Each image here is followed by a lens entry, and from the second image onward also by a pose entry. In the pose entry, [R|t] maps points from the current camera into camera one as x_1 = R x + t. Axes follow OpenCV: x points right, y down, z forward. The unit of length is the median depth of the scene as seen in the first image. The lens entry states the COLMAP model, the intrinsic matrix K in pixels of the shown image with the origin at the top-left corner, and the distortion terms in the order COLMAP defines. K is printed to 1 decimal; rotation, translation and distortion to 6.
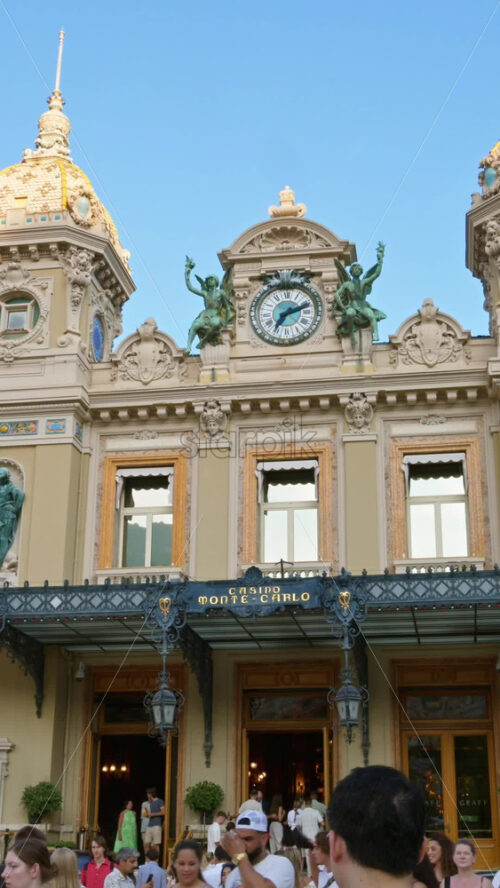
lens RADIAL K [[1200.9, 0, 272.9], [0, 1200.9, 463.9], [0, 0, 1]] dist [-0.002355, 0.002450]
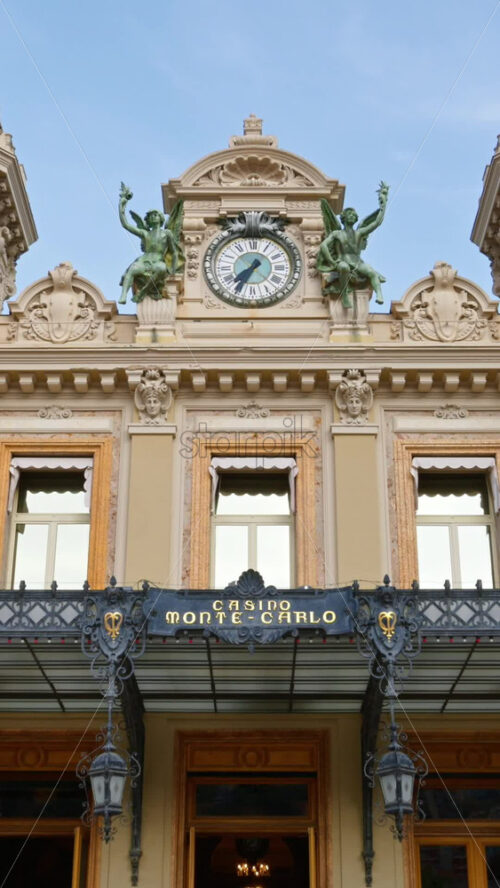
lens RADIAL K [[1286.0, 0, 250.0], [0, 1286.0, 444.0], [0, 0, 1]] dist [-0.005968, -0.009108]
pose [[0.989055, 0.063149, 0.133349, -0.093900], [-0.047798, 0.992176, -0.115336, 0.079448], [-0.139589, 0.107700, 0.984335, 0.232022]]
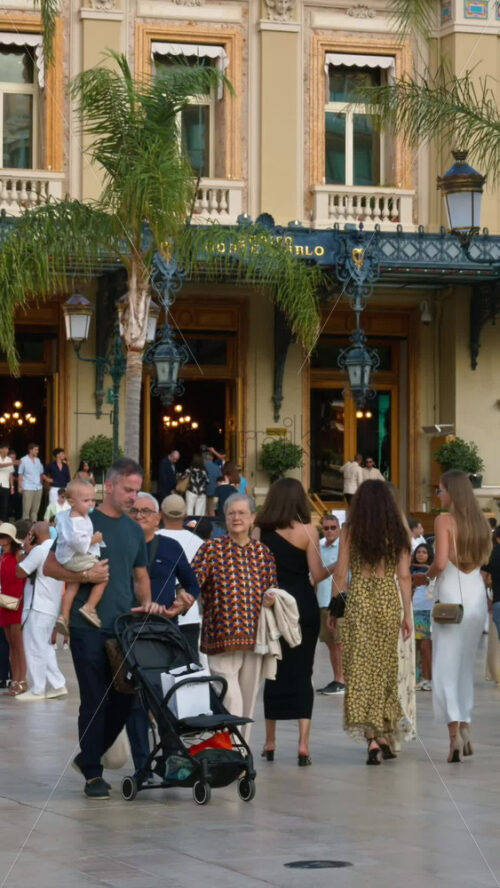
lens RADIAL K [[2820.0, 0, 250.0], [0, 2820.0, 444.0], [0, 0, 1]] dist [-0.049721, -0.429315]
pose [[0.887474, 0.016955, 0.460546, -0.799070], [-0.149299, 0.956008, 0.252504, -0.224697], [-0.436005, -0.292850, 0.850964, -0.671506]]
